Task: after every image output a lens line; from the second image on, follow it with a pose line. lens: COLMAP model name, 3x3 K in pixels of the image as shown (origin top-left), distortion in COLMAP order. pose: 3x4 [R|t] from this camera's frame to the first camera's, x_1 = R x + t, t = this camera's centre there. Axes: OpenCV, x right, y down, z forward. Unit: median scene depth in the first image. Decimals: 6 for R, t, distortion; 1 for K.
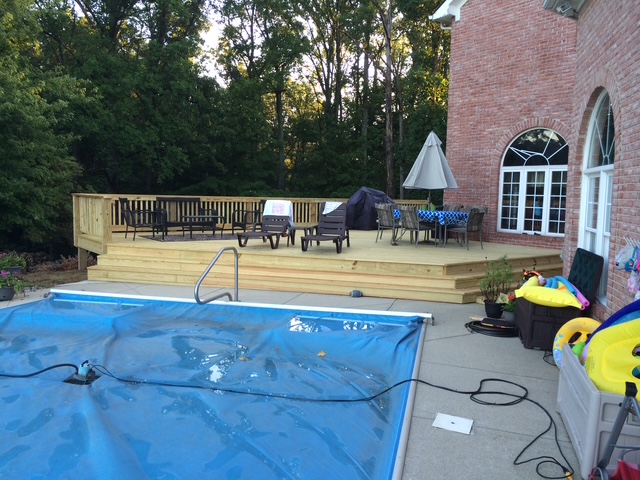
lens RADIAL K [[544.6, 0, 321.5], [0, 544.6, 240.6], [0, 0, 1]] dist [0.088647, -0.121136]
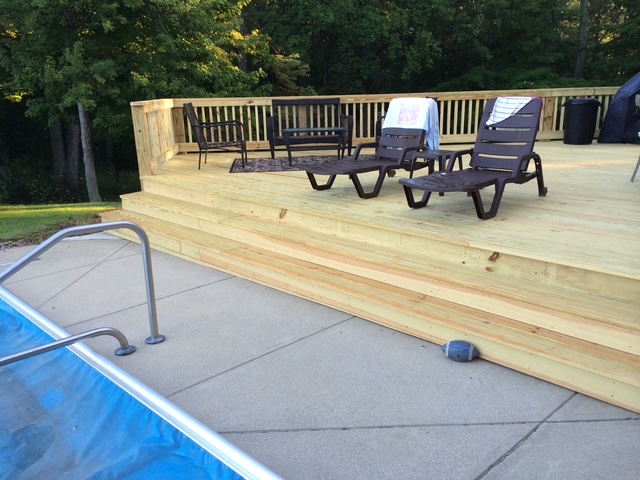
lens RADIAL K [[544.6, 0, 321.5], [0, 544.6, 240.6], [0, 0, 1]] dist [0.088647, -0.121136]
pose [[0.858057, 0.092803, -0.505100, 0.115070], [-0.000113, 0.983571, 0.180522, -0.031468], [0.513554, -0.154841, 0.843970, 0.450449]]
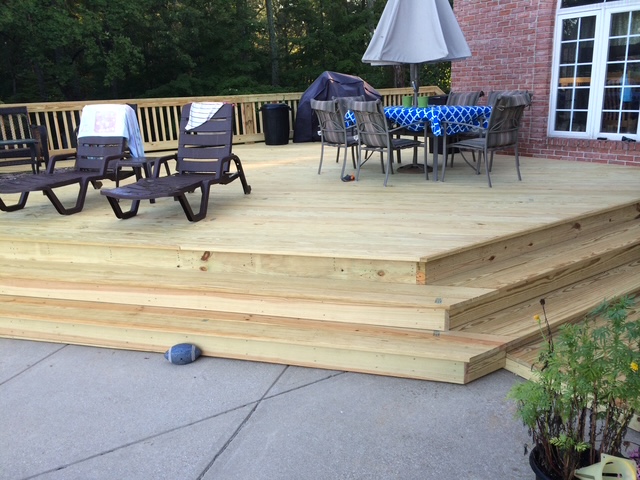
lens RADIAL K [[544.6, 0, 321.5], [0, 544.6, 240.6], [0, 0, 1]] dist [0.088647, -0.121136]
pose [[0.997069, -0.049508, -0.058338, 0.129021], [0.059442, 0.981277, 0.183198, -0.030029], [0.048176, -0.186129, 0.981344, 0.452013]]
